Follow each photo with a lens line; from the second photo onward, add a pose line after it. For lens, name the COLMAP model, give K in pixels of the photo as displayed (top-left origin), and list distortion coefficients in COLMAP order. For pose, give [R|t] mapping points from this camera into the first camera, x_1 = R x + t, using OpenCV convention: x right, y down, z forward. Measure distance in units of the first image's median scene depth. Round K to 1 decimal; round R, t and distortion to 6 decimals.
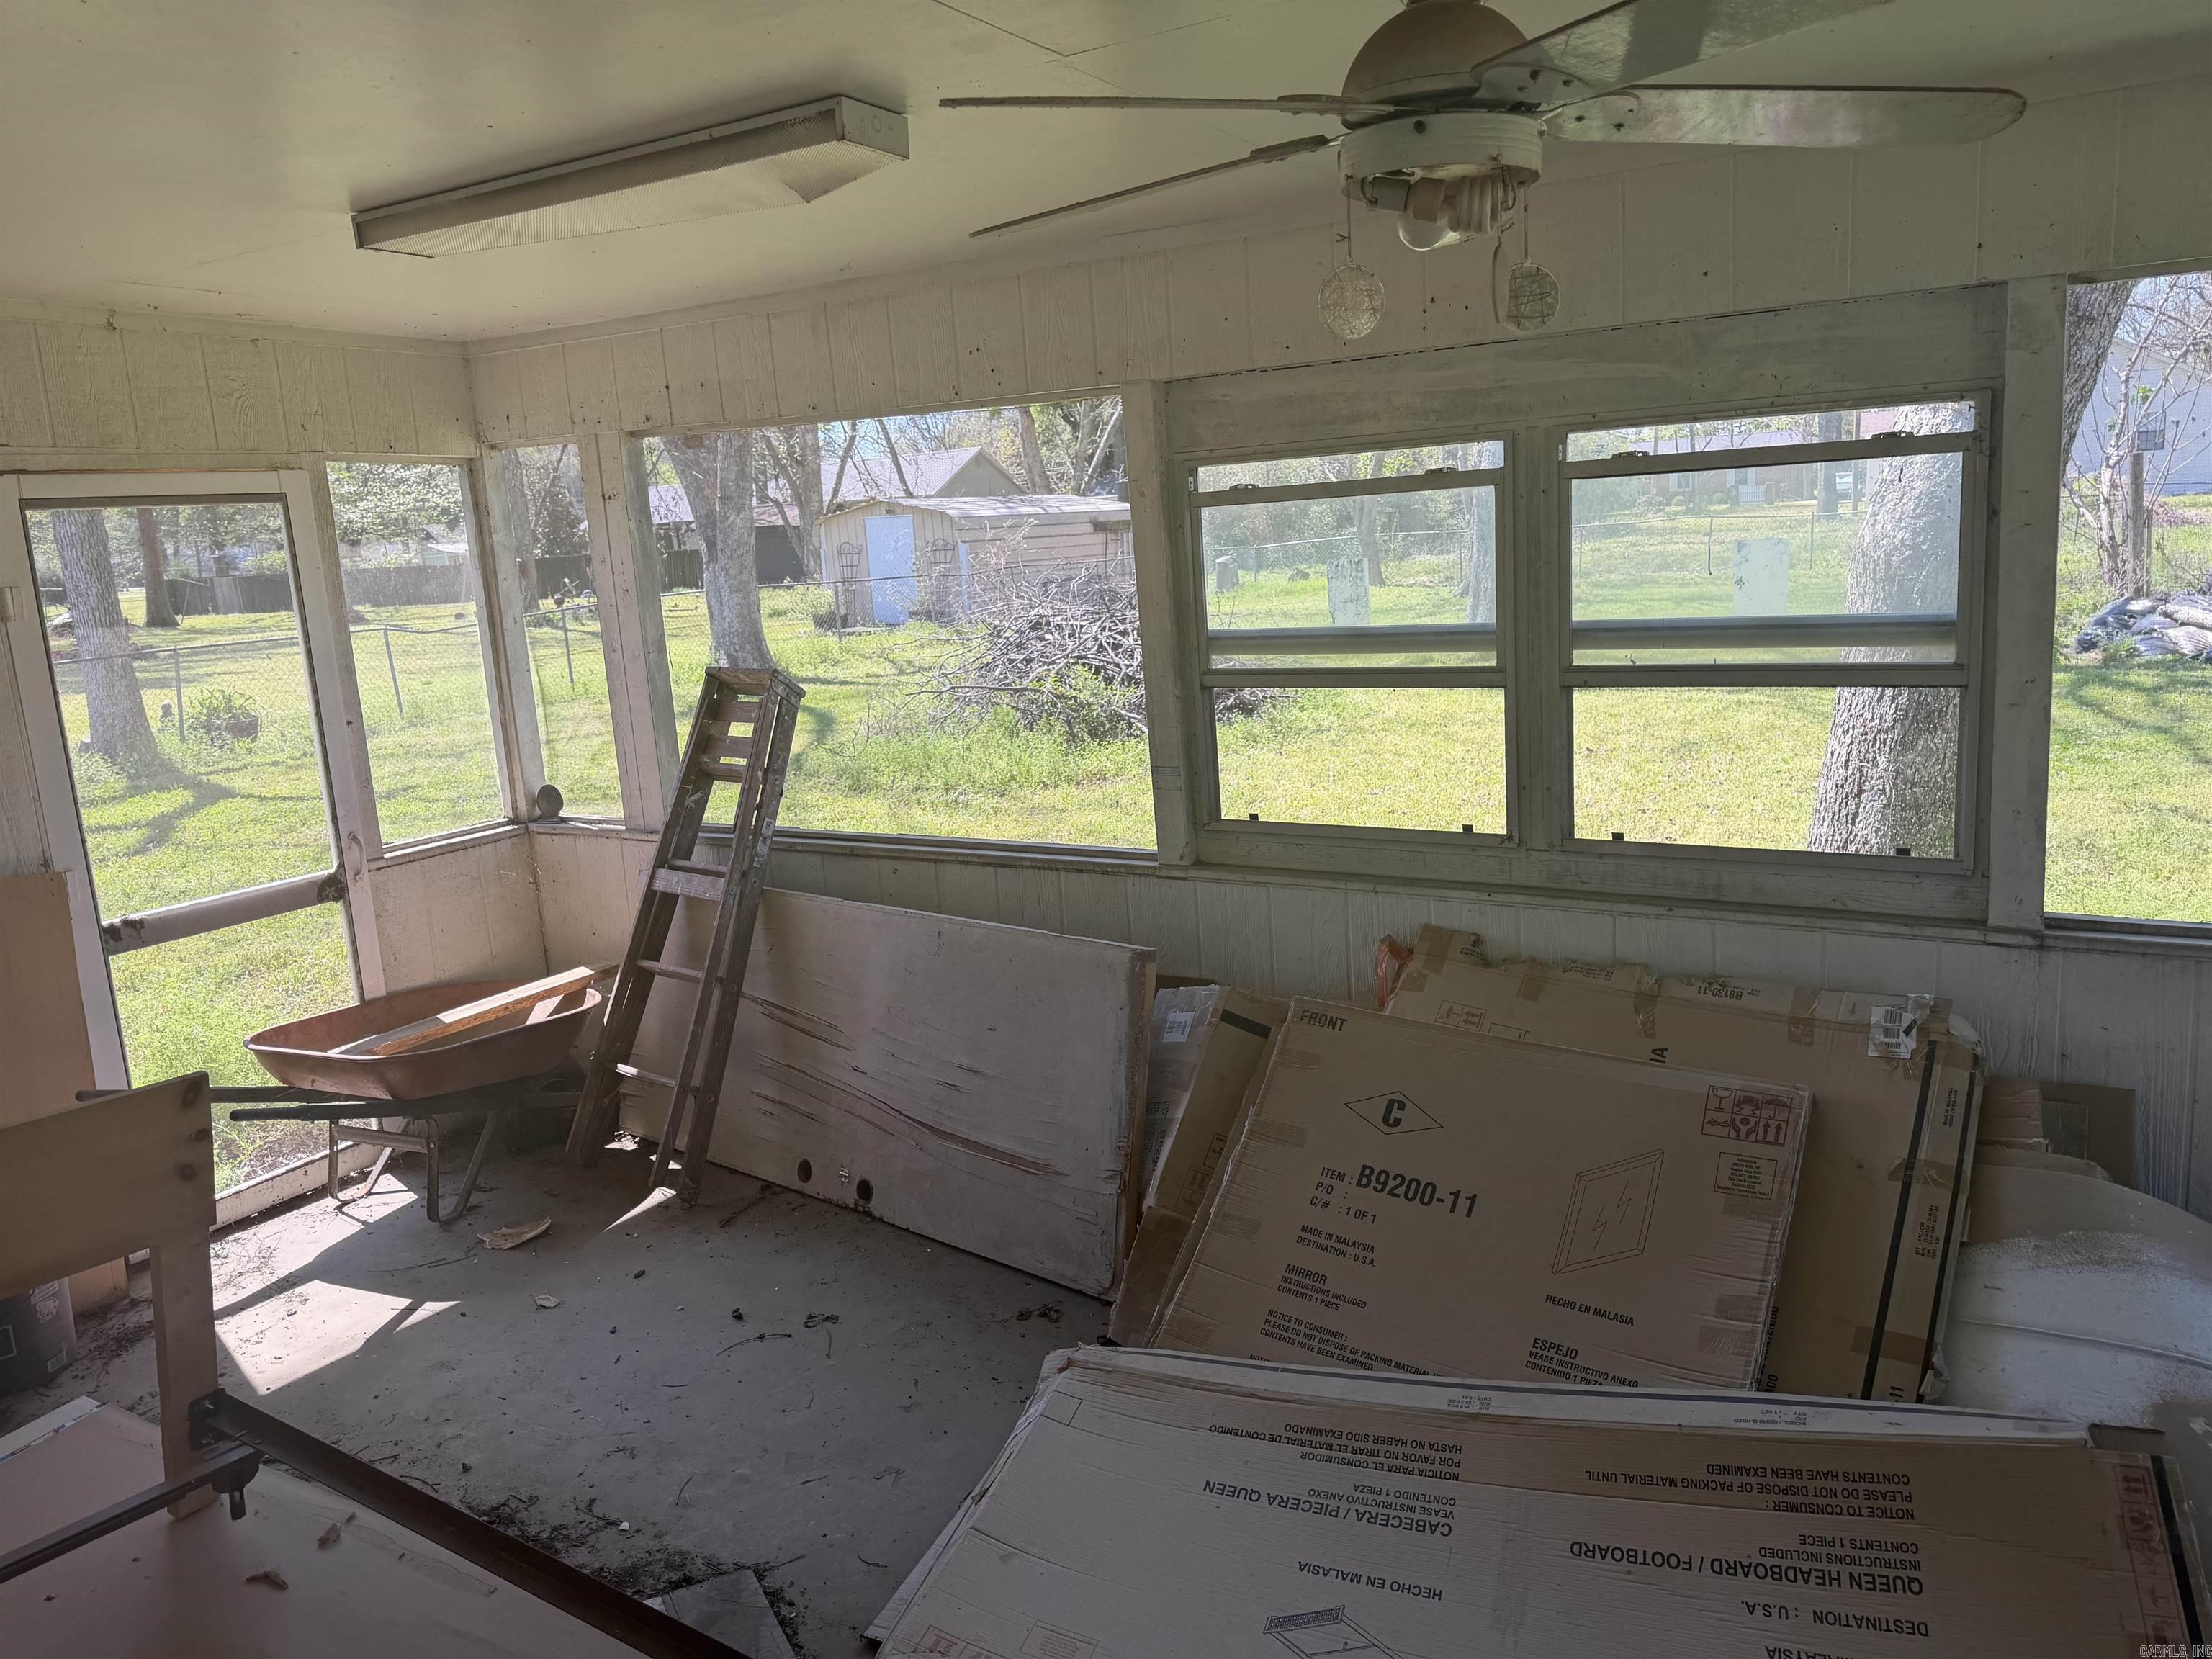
lens RADIAL K [[1574.4, 0, 1106.0], [0, 1574.4, 829.5], [0, 0, 1]] dist [0.022587, -0.023148]
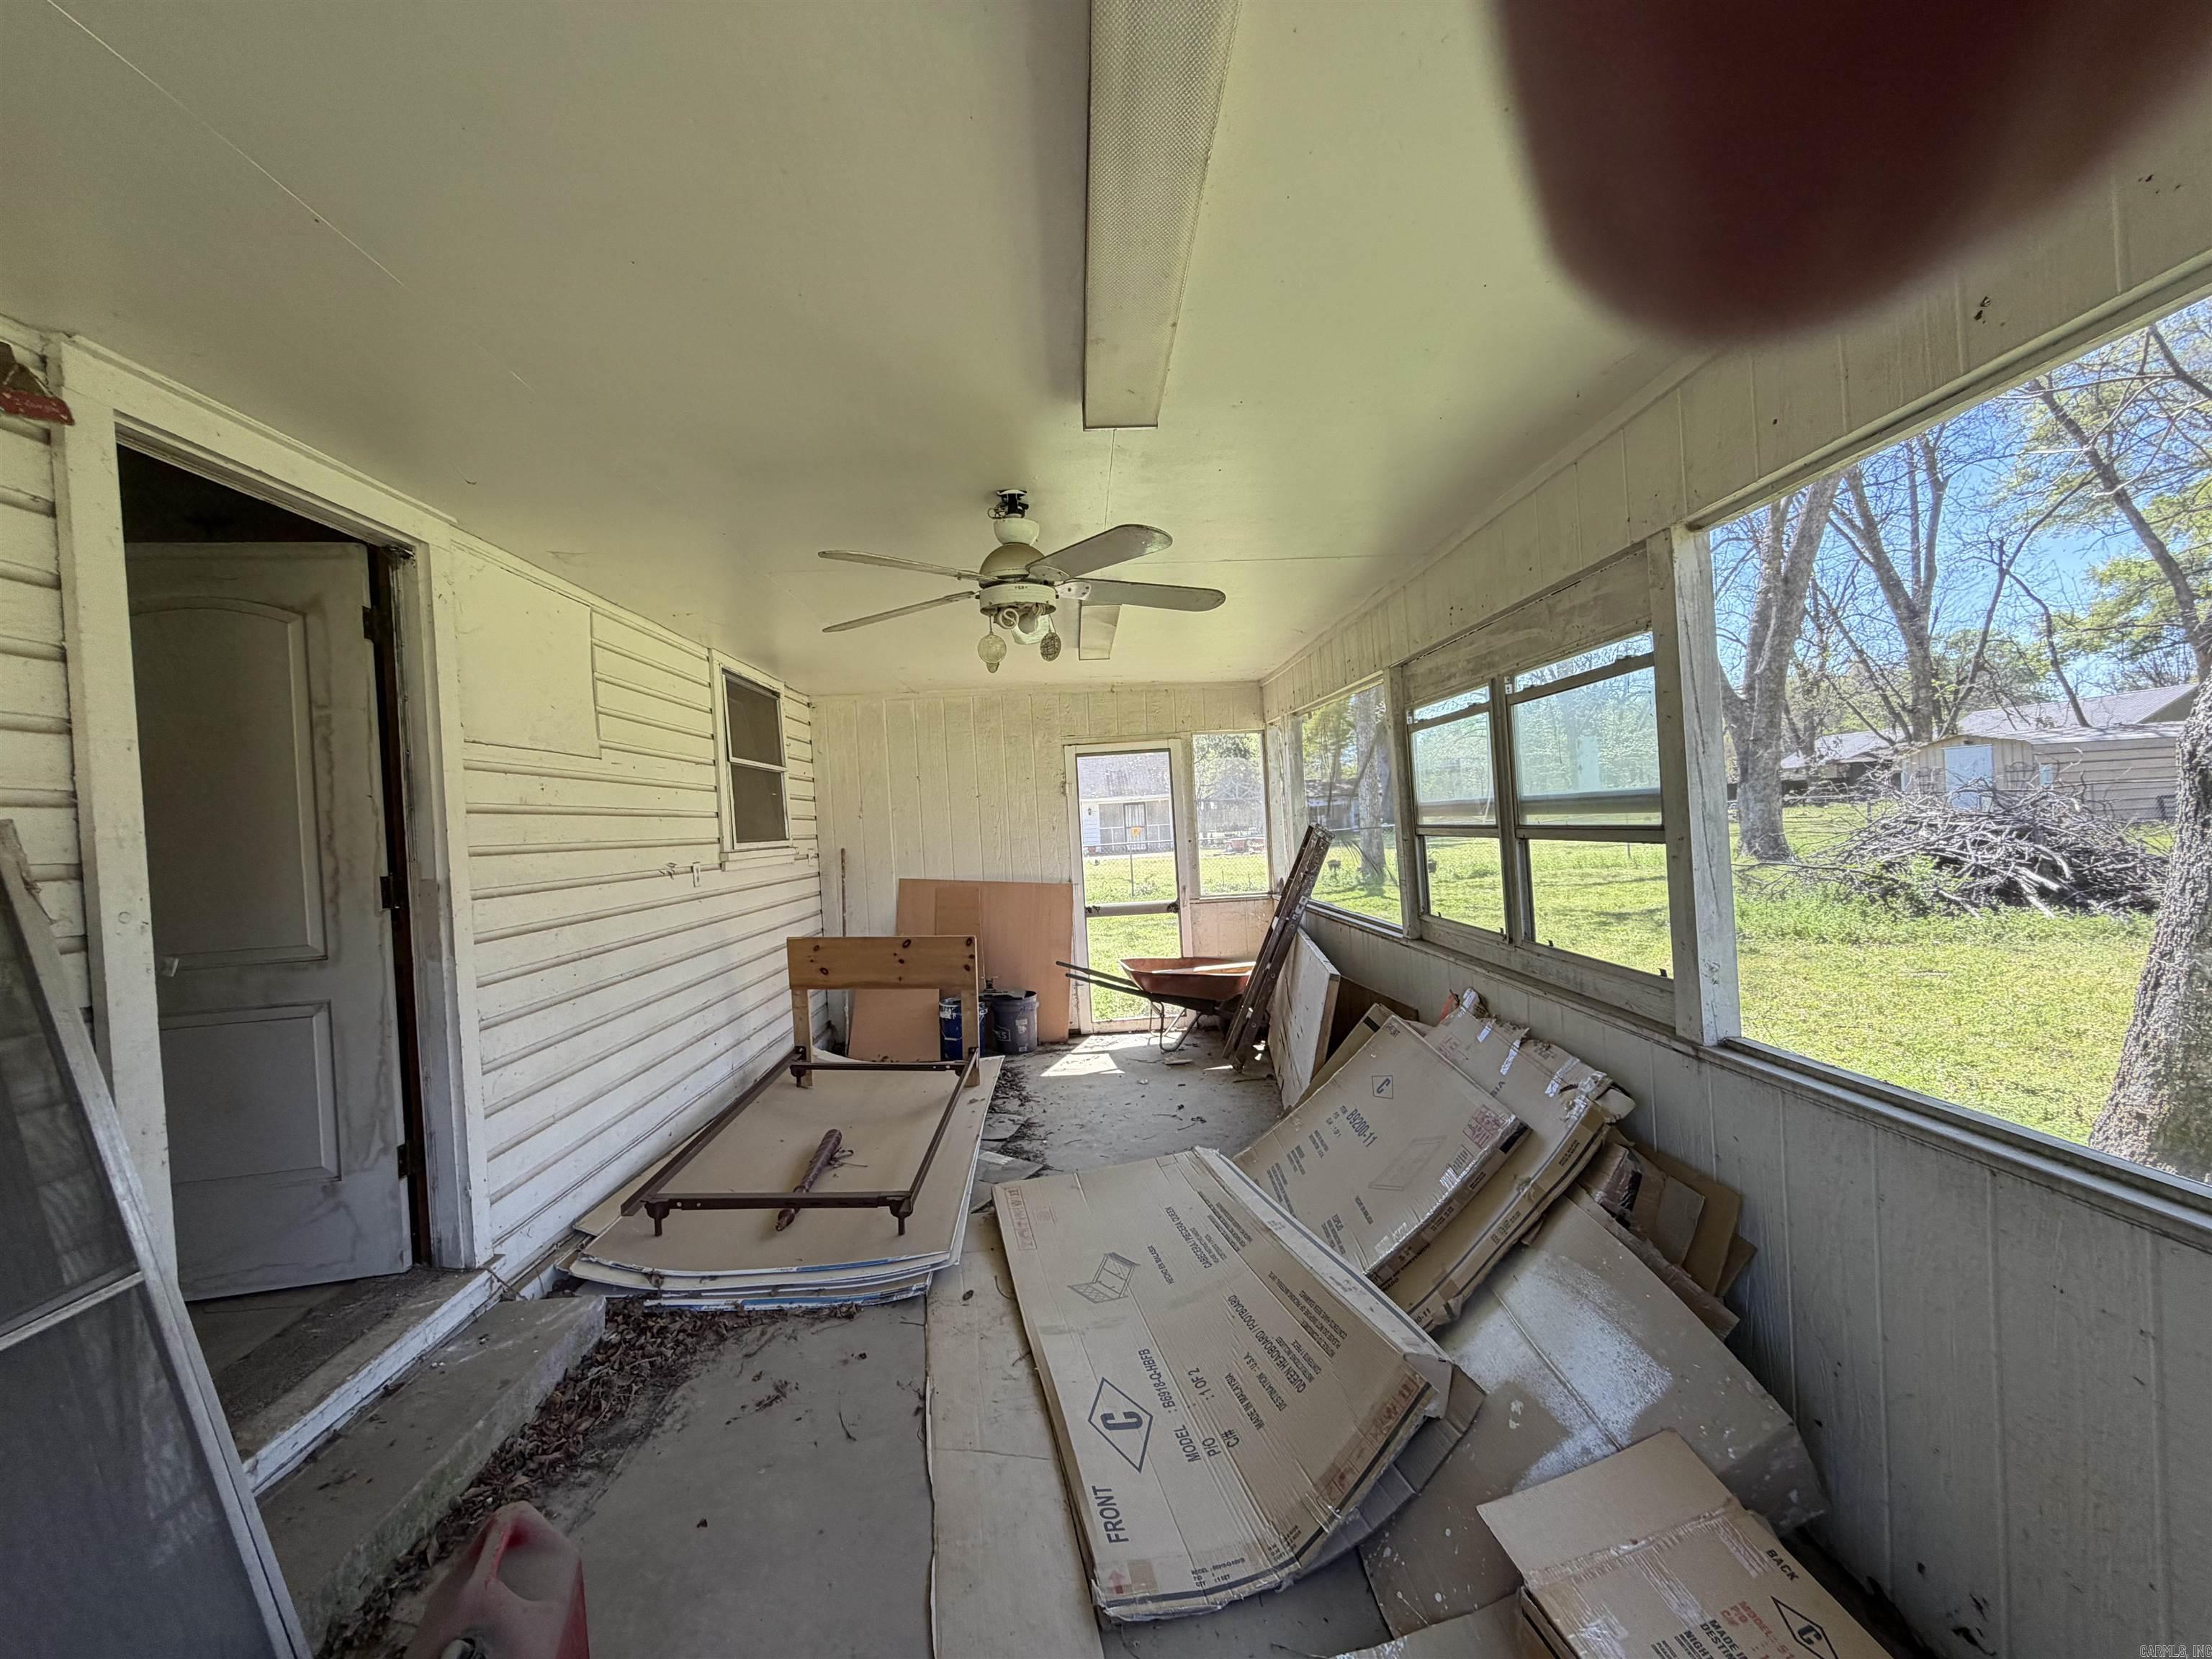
lens RADIAL K [[900.0, 0, 1089.9], [0, 900.0, 836.3], [0, 0, 1]] dist [0.001573, 0.000071]
pose [[0.527423, 0.042630, -0.848533, 0.738933], [-0.139599, 0.989515, -0.037057, -0.002407], [0.838056, 0.137999, 0.527844, 0.176883]]
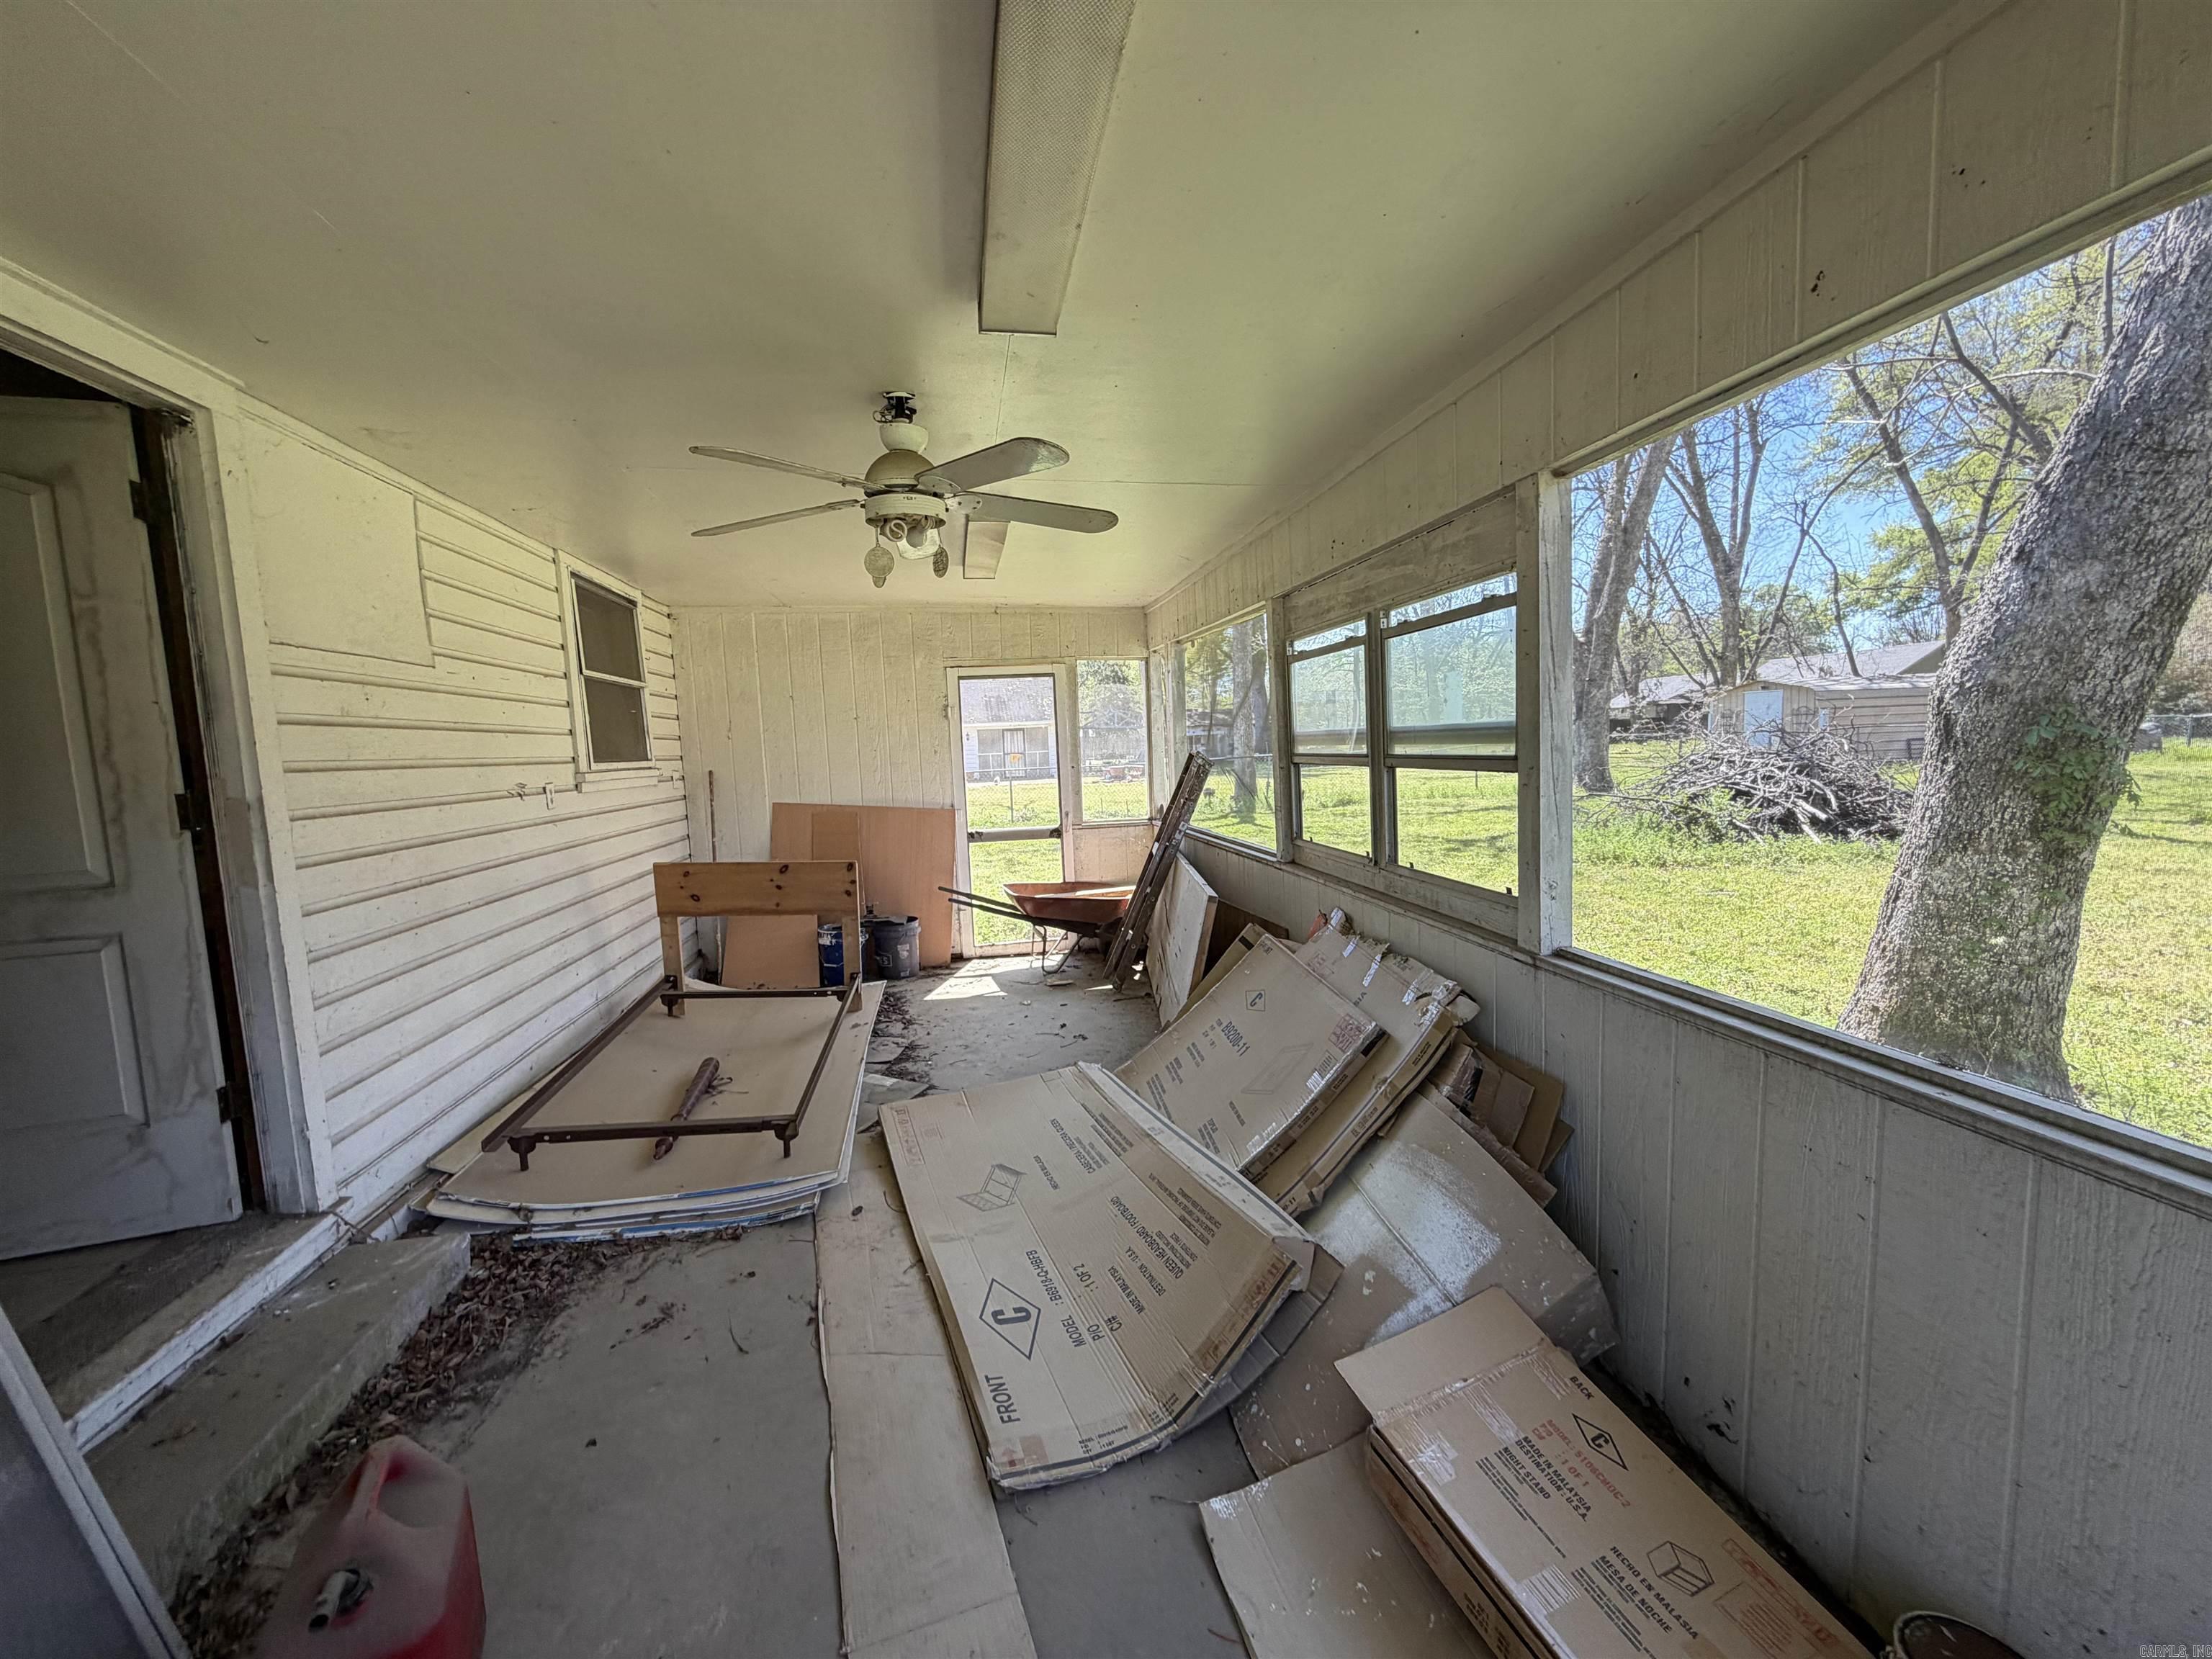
lens RADIAL K [[900.7, 0, 1092.6], [0, 900.7, 839.1], [0, 0, 1]] dist [0.000988, 0.000005]
pose [[0.638705, 0.114523, -0.760881, 0.737189], [-0.145894, 0.988948, 0.026383, 0.001764], [0.755493, 0.094157, 0.648355, 0.166129]]
